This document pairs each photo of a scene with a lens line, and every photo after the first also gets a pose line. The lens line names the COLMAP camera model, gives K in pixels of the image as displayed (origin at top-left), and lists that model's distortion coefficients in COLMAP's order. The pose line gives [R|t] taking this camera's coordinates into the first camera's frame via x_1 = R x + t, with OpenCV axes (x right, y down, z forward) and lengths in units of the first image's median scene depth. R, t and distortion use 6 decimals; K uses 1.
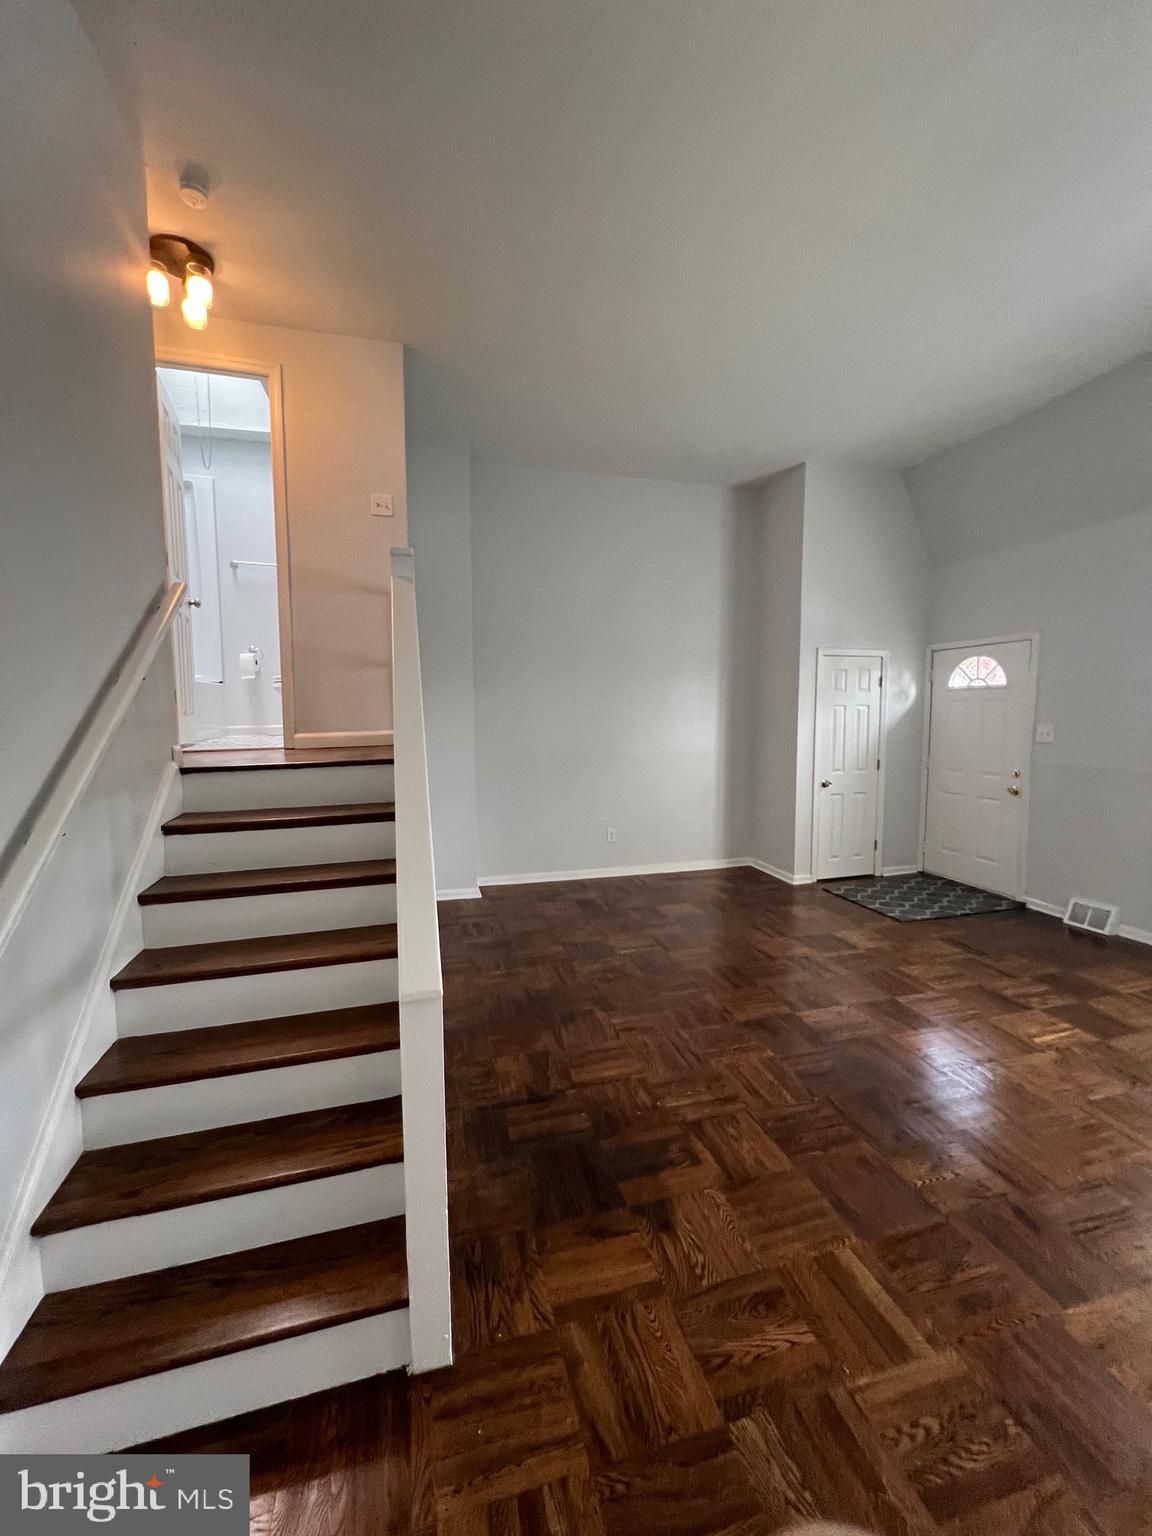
lens RADIAL K [[620.4, 0, 572.6], [0, 620.4, 761.9], [0, 0, 1]] dist [-0.000696, -0.000111]
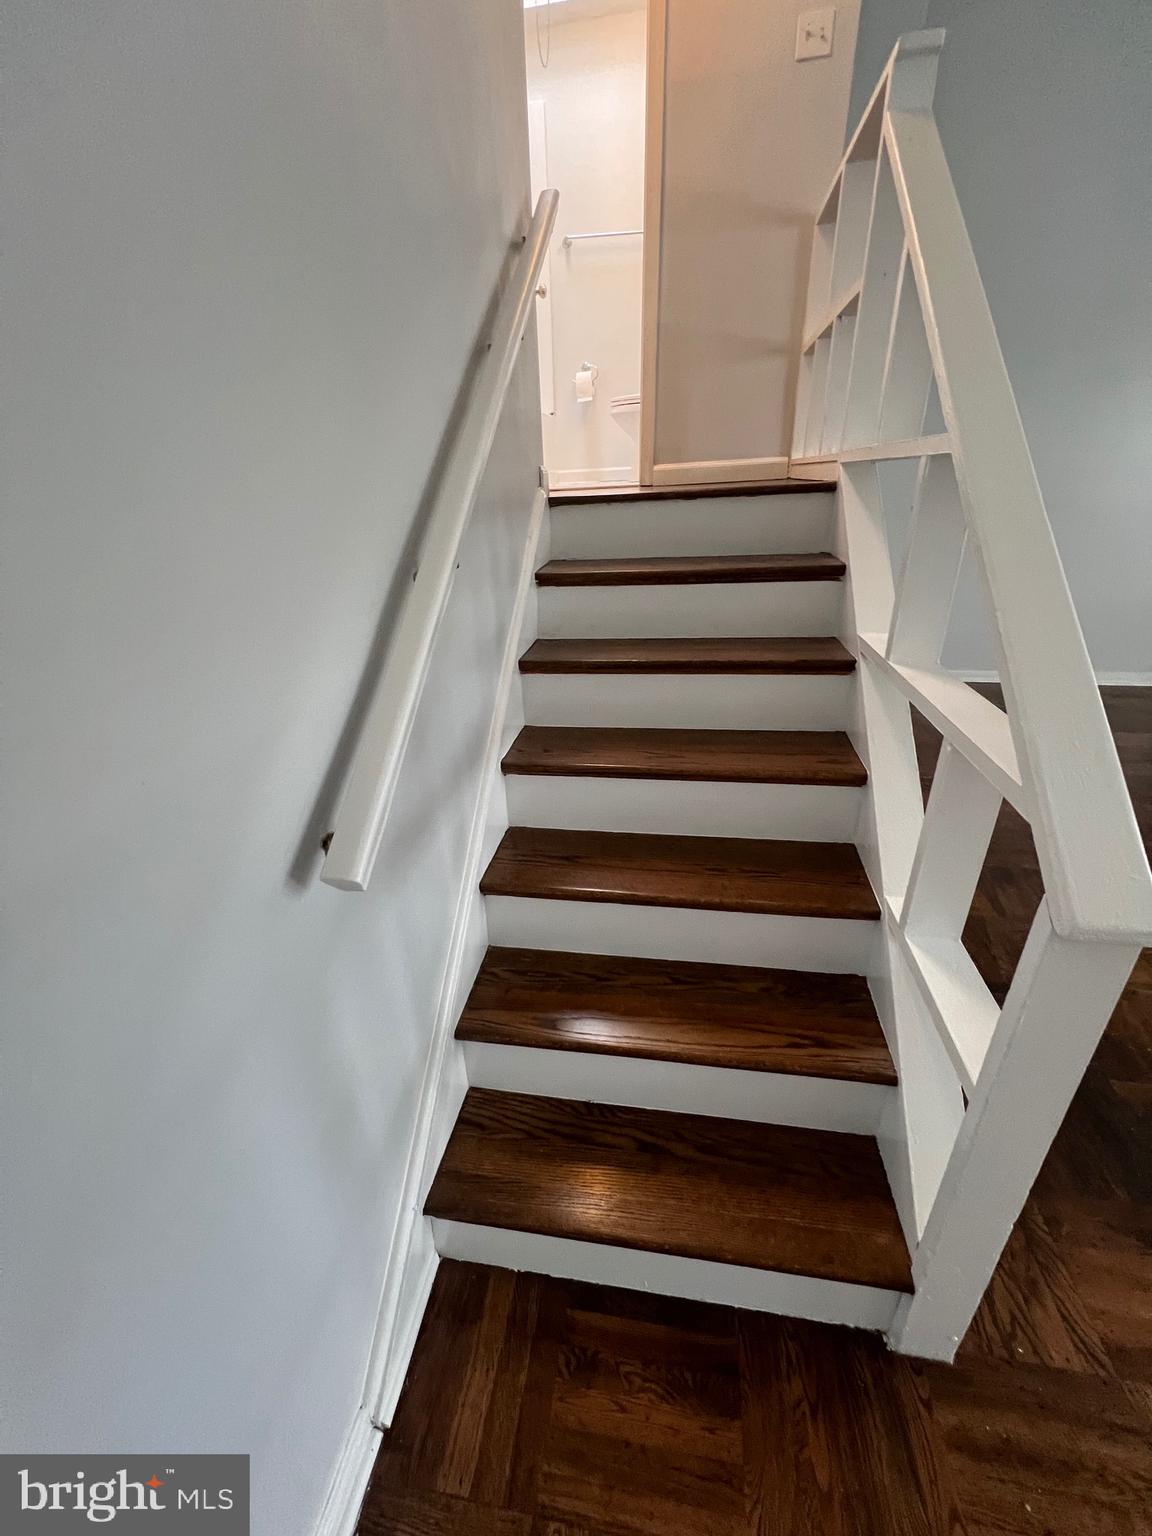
lens RADIAL K [[618.1, 0, 576.0], [0, 618.1, 768.0], [0, 0, 1]] dist [-0.000856, -0.000017]
pose [[0.907332, 0.160562, -0.388546, -0.328534], [-0.011784, 0.933548, 0.358259, 0.062467], [0.420249, -0.320481, 0.848930, 0.336881]]
